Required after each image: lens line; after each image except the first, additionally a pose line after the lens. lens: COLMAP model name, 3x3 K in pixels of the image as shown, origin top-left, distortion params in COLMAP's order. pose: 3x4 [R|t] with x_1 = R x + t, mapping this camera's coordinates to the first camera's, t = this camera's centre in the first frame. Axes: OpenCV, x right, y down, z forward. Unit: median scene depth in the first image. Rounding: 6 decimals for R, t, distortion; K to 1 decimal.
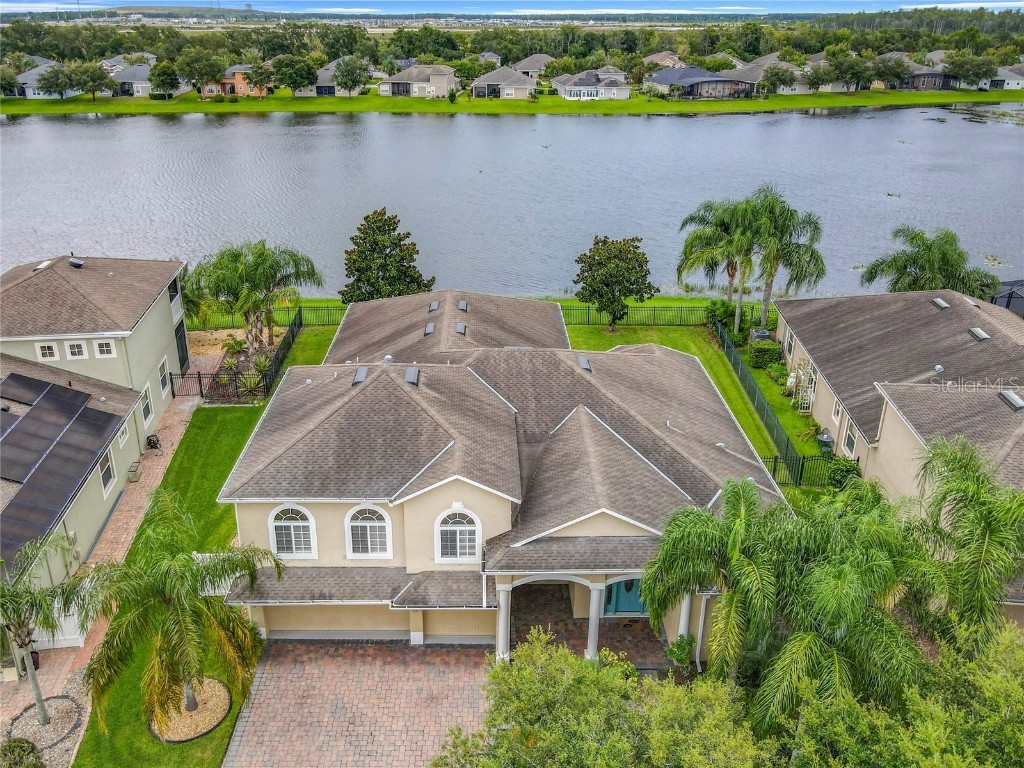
lens RADIAL K [[777.2, 0, 493.5], [0, 777.2, 334.1], [0, 0, 1]] dist [0.012249, 0.003581]
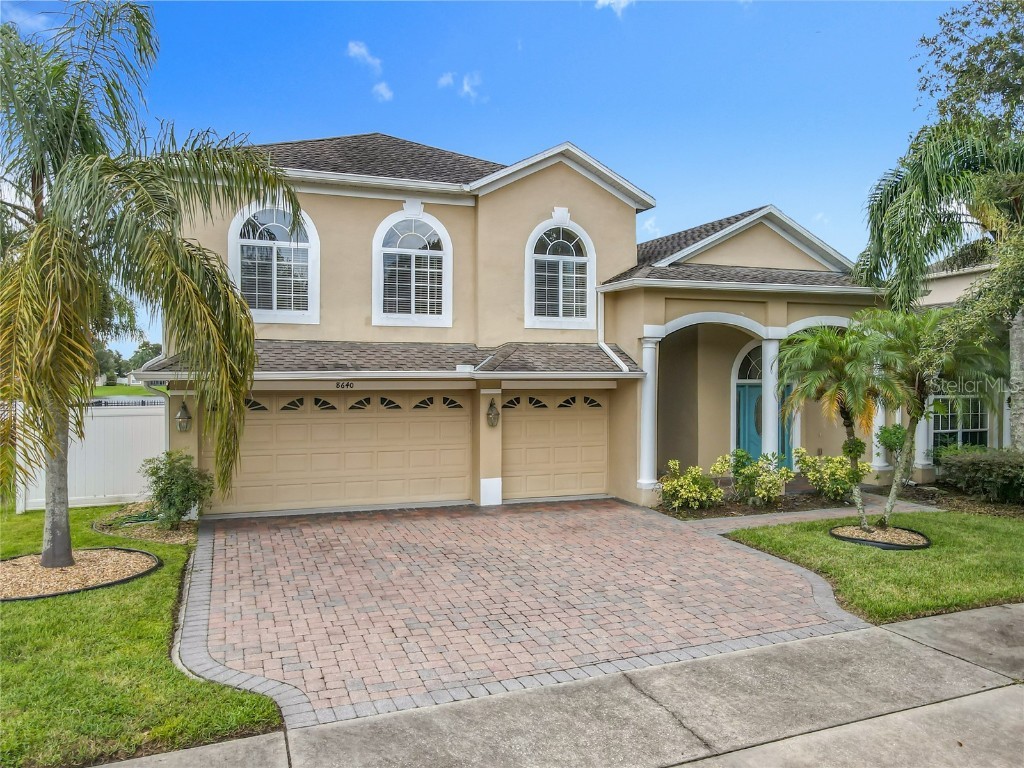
lens RADIAL K [[749.4, 0, 513.1], [0, 749.4, 396.1], [0, 0, 1]] dist [0.010733, 0.007783]
pose [[0.933908, -0.012737, 0.357286, -0.039301], [0.140284, 0.932271, -0.333454, 0.072532], [-0.328840, 0.361537, 0.872442, 0.071045]]
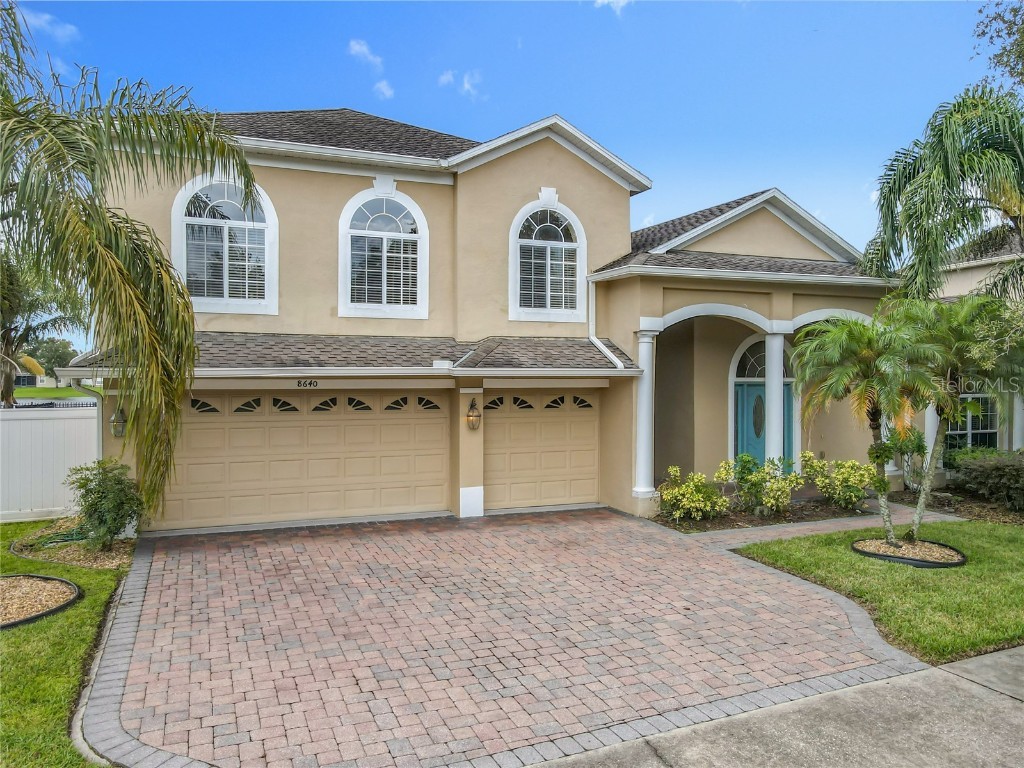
lens RADIAL K [[749.4, 0, 513.1], [0, 749.4, 396.1], [0, 0, 1]] dist [0.010733, 0.007783]
pose [[0.921492, -0.013779, 0.388152, -0.037308], [0.152840, 0.931604, -0.329779, 0.070031], [-0.357060, 0.363214, 0.860572, 0.077896]]
